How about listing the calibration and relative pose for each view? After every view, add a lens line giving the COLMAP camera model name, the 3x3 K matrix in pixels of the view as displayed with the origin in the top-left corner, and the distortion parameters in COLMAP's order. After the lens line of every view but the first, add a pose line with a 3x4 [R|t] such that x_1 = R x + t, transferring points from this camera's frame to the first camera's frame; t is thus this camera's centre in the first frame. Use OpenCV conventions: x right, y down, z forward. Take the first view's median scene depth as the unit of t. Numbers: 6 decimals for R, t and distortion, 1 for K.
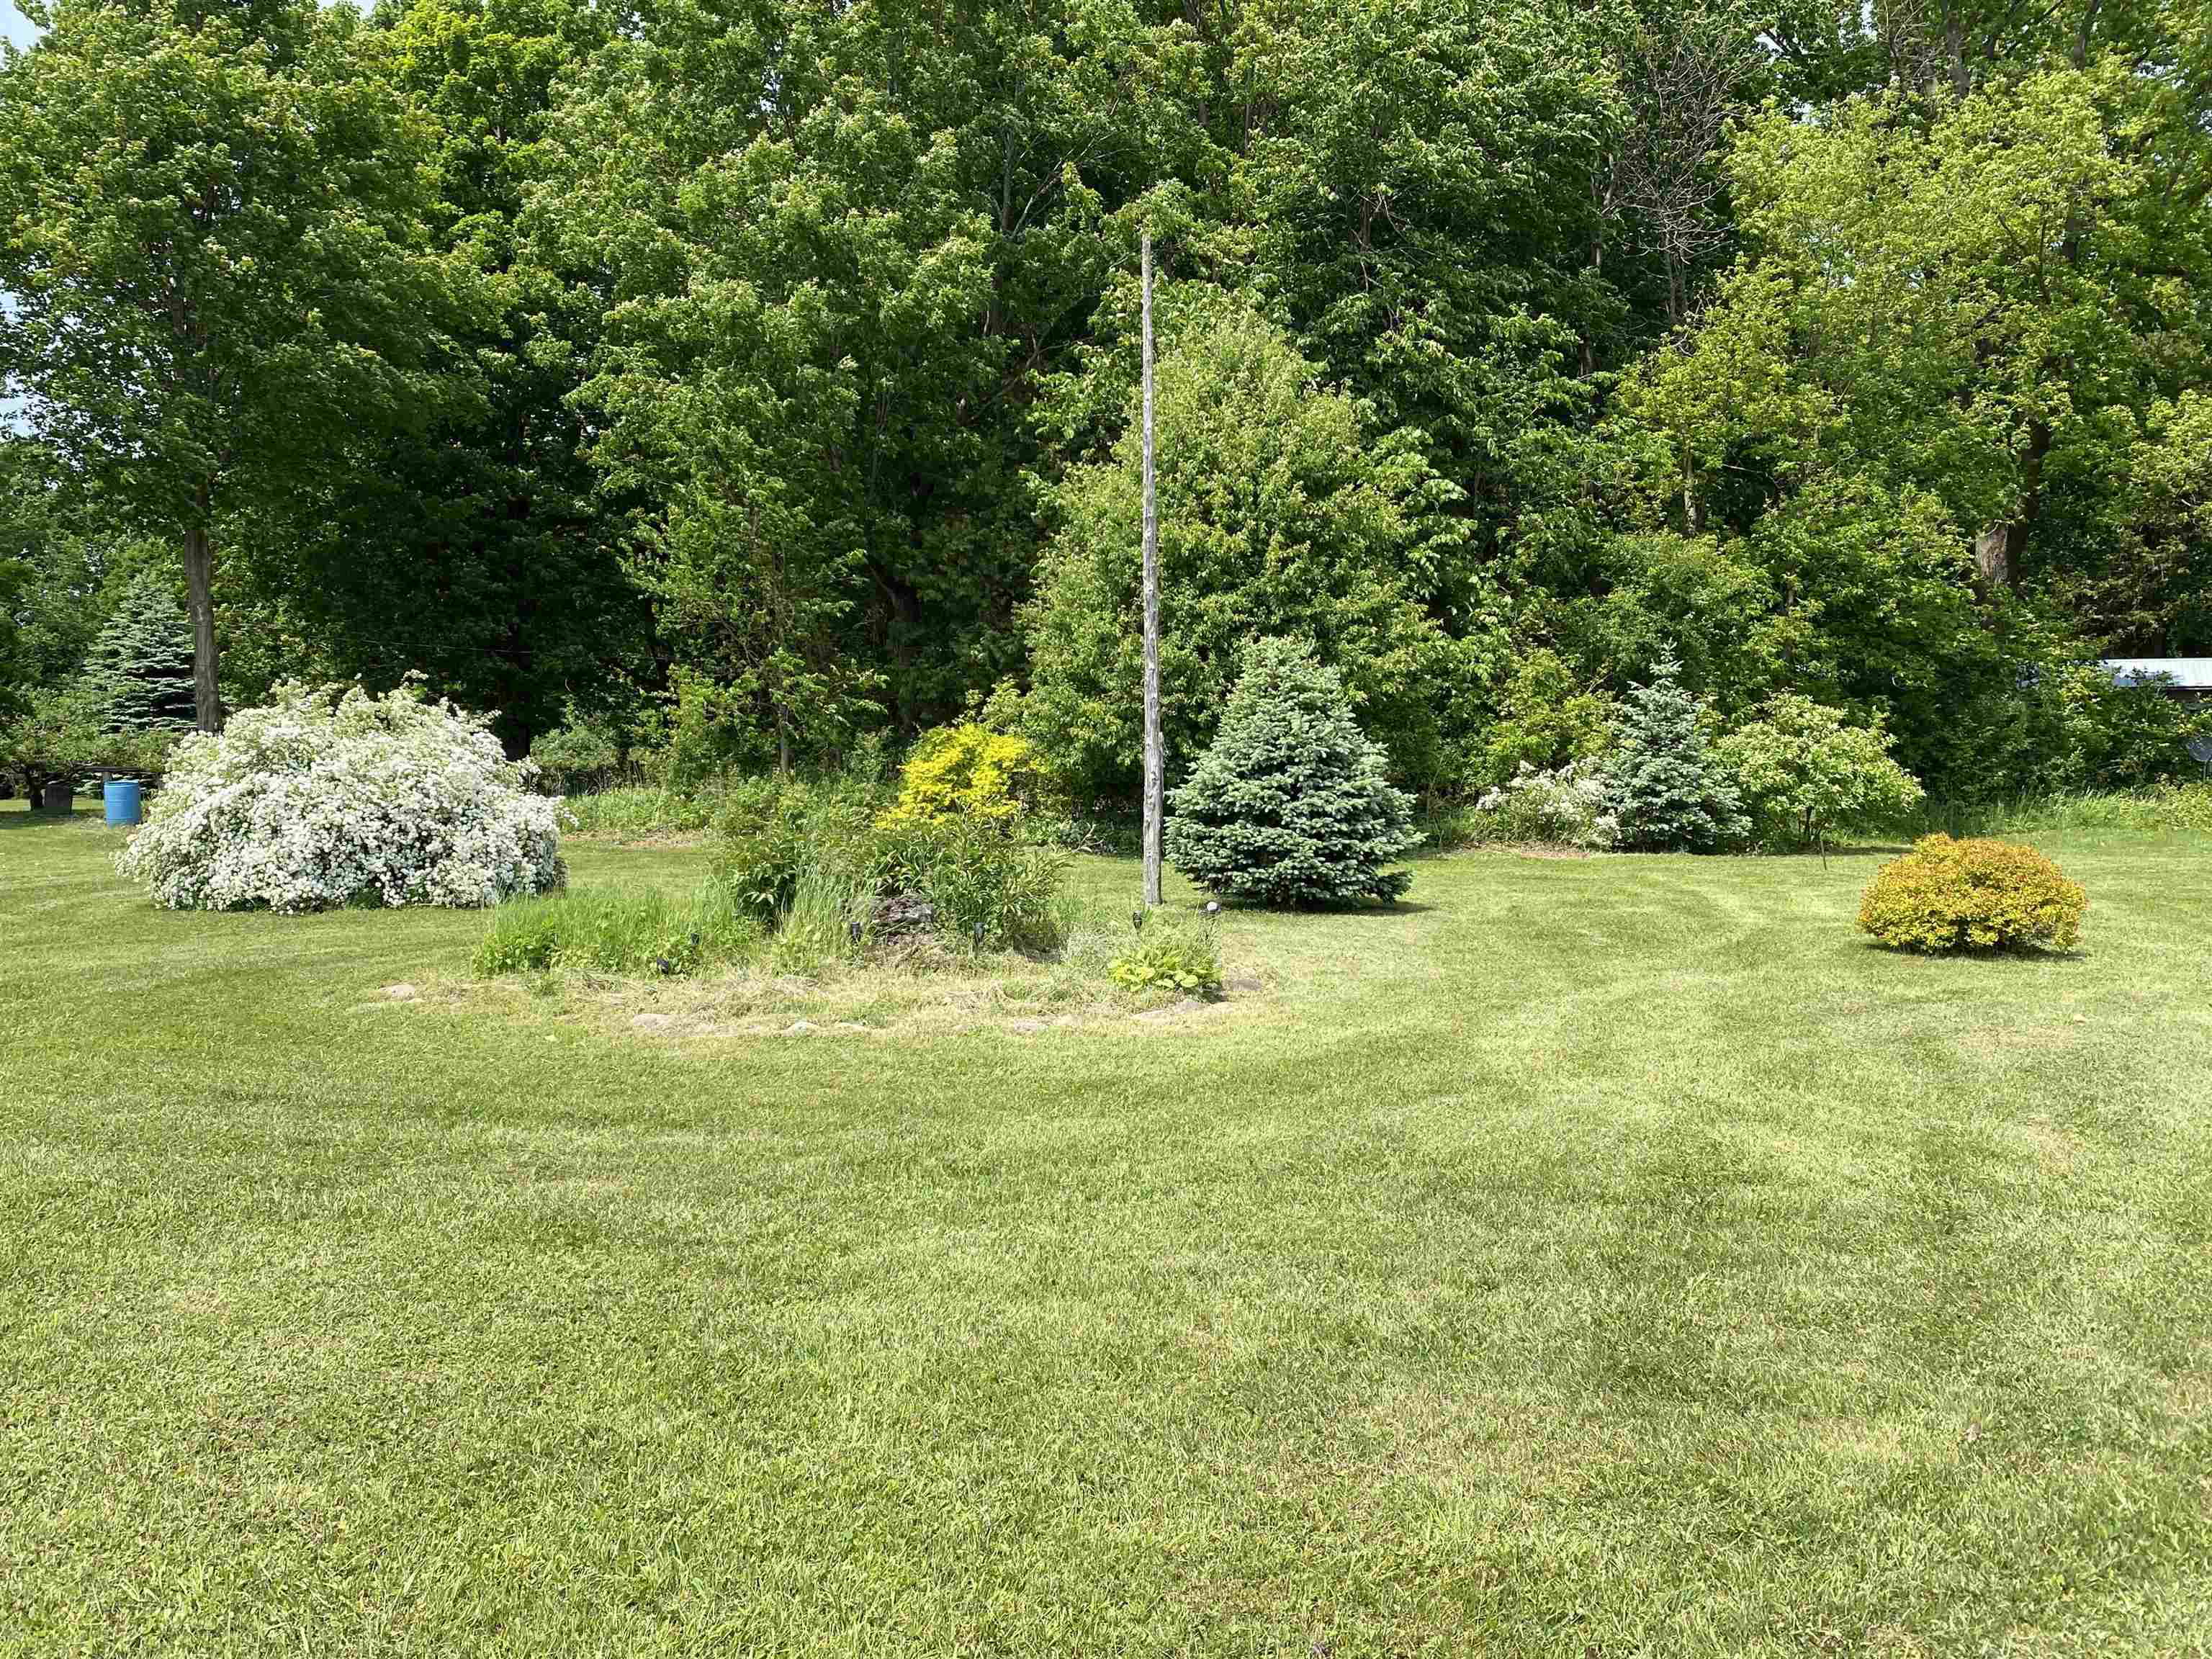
lens RADIAL K [[1882.9, 0, 1096.0], [0, 1882.9, 841.8], [0, 0, 1]] dist [-0.032752, 0.009760]
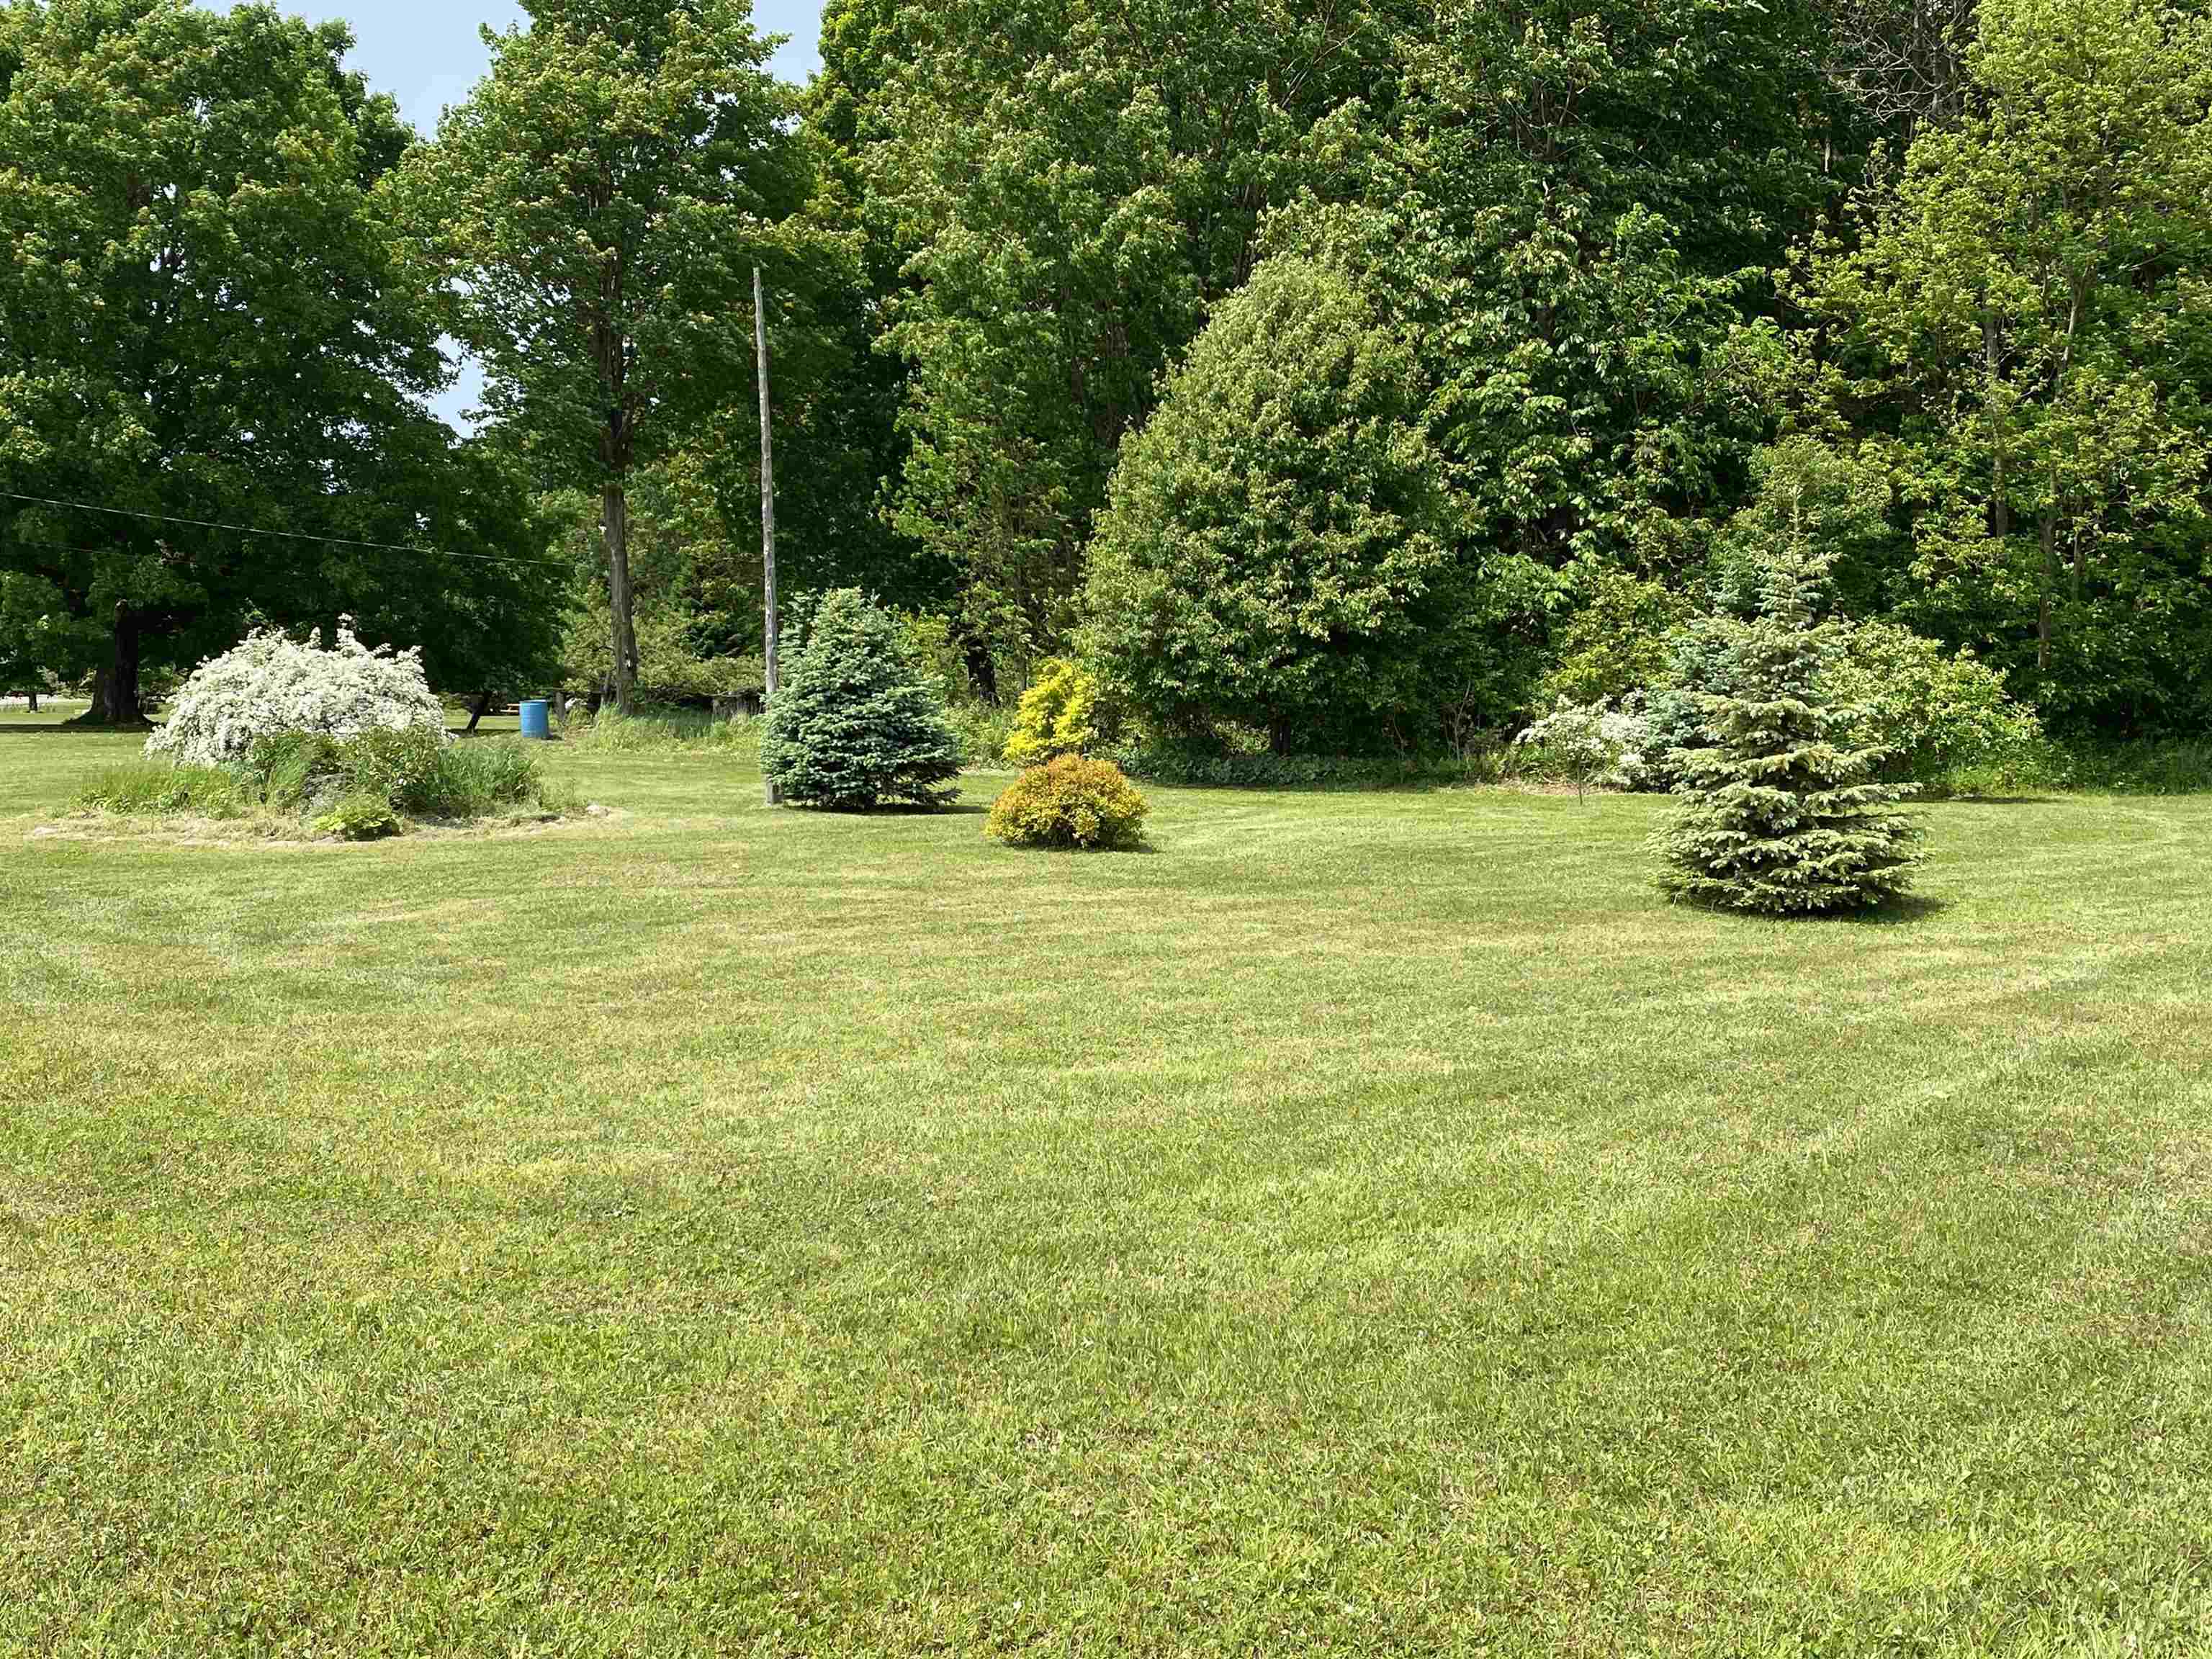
lens RADIAL K [[2348.5, 0, 1101.1], [0, 2348.5, 808.9], [0, 0, 1]] dist [-0.021241, 0.000000]
pose [[0.891219, 0.032336, -0.452419, 0.556607], [-0.028991, 0.999477, 0.014326, 0.004745], [0.452645, 0.000348, 0.891691, -0.170886]]
